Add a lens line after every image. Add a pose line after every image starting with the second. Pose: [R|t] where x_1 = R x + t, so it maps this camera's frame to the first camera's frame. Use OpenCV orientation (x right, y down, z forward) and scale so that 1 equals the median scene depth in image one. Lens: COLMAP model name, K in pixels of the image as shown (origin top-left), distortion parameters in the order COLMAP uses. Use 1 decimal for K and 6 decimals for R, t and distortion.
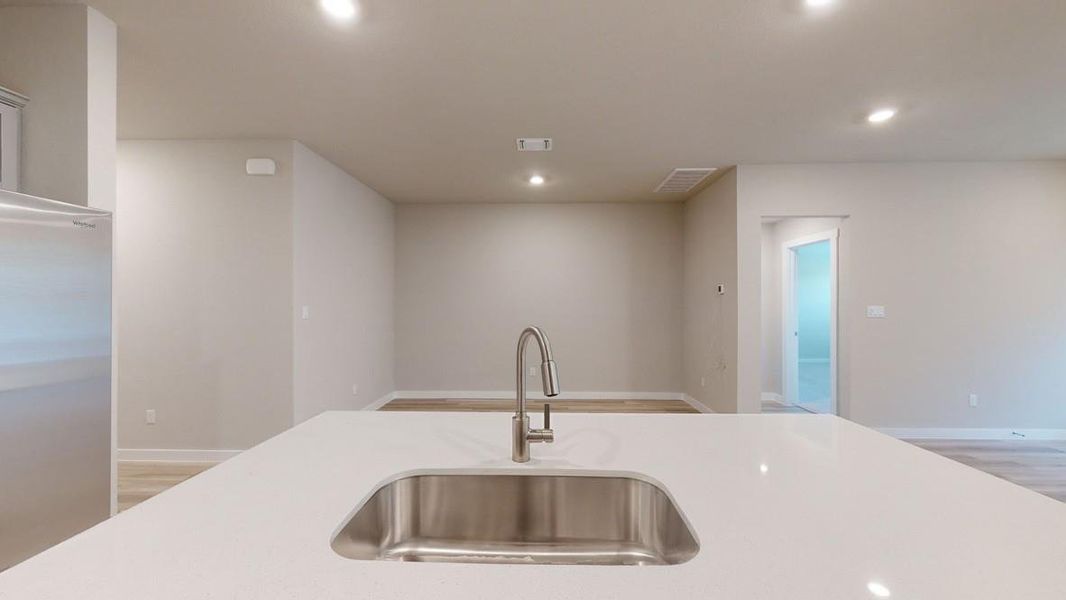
lens RADIAL K [[389.4, 0, 533.8], [0, 389.4, 303.6], [0, 0, 1]] dist [0.000166, 0.000285]
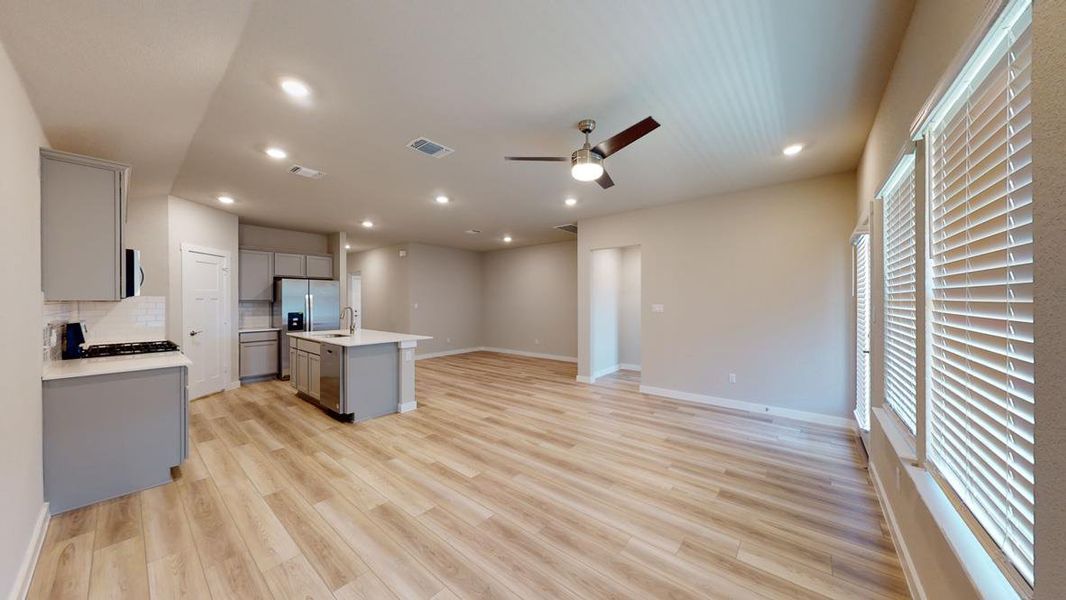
lens RADIAL K [[337.7, 0, 535.7], [0, 337.7, 300.2], [0, 0, 1]] dist [-0.000285, -0.000010]
pose [[0.793538, -0.002481, -0.608515, 1.272724], [-0.002759, 0.999967, -0.007675, 0.000813], [0.608514, 0.007769, 0.793505, -0.281798]]
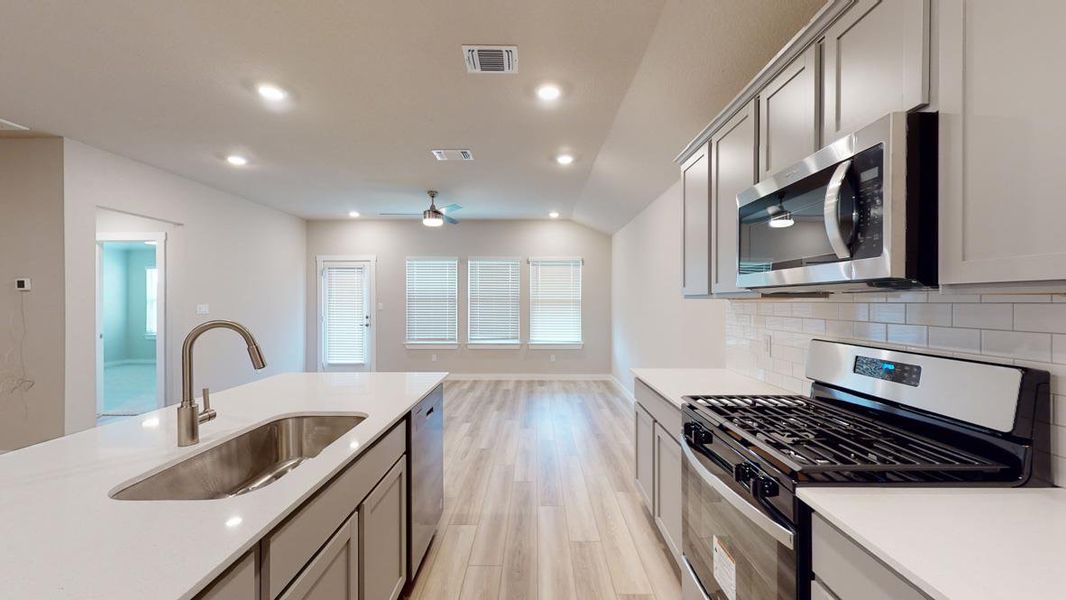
lens RADIAL K [[389.4, 0, 535.1], [0, 389.4, 300.1], [0, 0, 1]] dist [0.000166, 0.000285]
pose [[-0.027230, 0.002677, 0.999626, -0.338994], [0.005346, 0.999983, -0.002532, 0.000959], [-0.999615, 0.005276, -0.027244, 0.016948]]
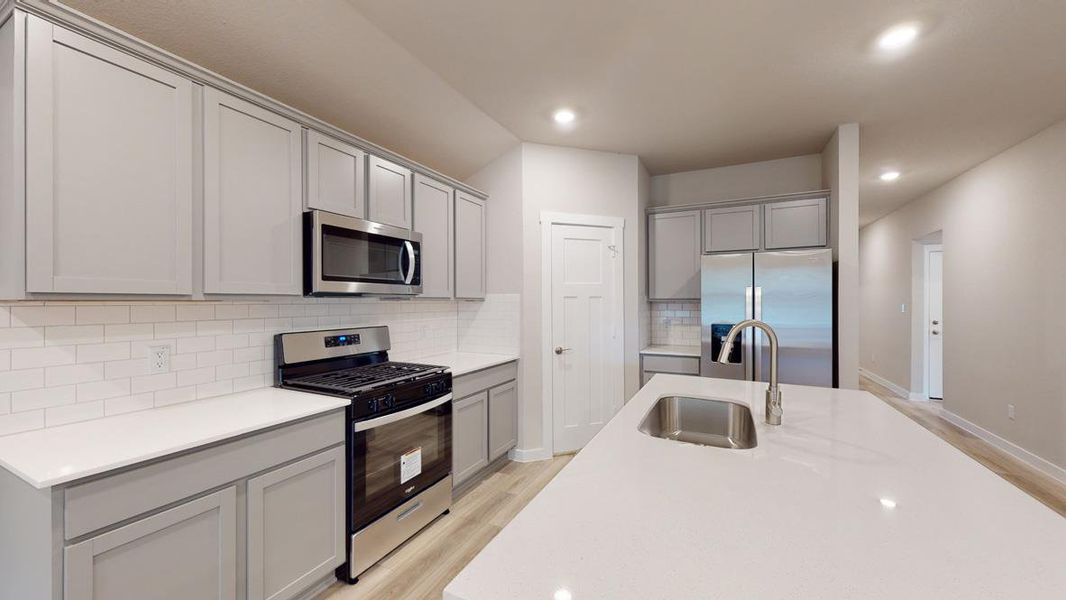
lens RADIAL K [[389.4, 0, 529.7], [0, 389.4, 300.0], [0, 0, 1]] dist [0.000166, 0.000285]
pose [[-0.425008, 0.000031, -0.905189, 0.432138], [-0.007017, 0.999970, 0.003329, -0.006035], [0.905162, 0.007766, -0.424995, 0.235546]]
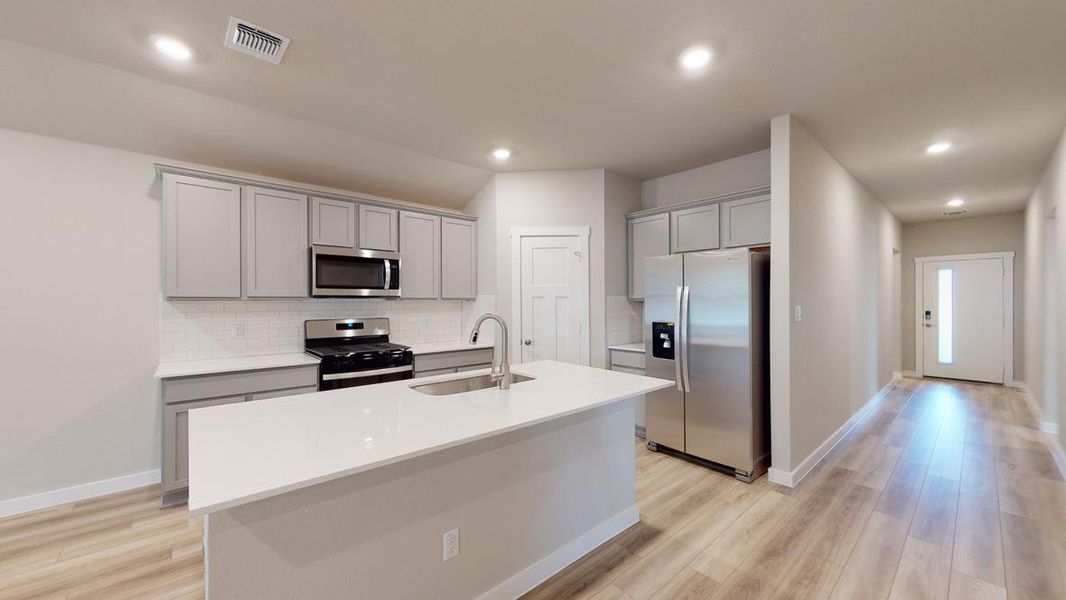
lens RADIAL K [[389.4, 0, 536.2], [0, 389.4, 300.0], [0, 0, 1]] dist [0.000166, 0.000285]
pose [[-0.734274, -0.000088, -0.678853, 0.309058], [-0.002756, 0.999992, 0.002852, -0.005803], [0.678848, 0.003965, -0.734268, 0.709638]]
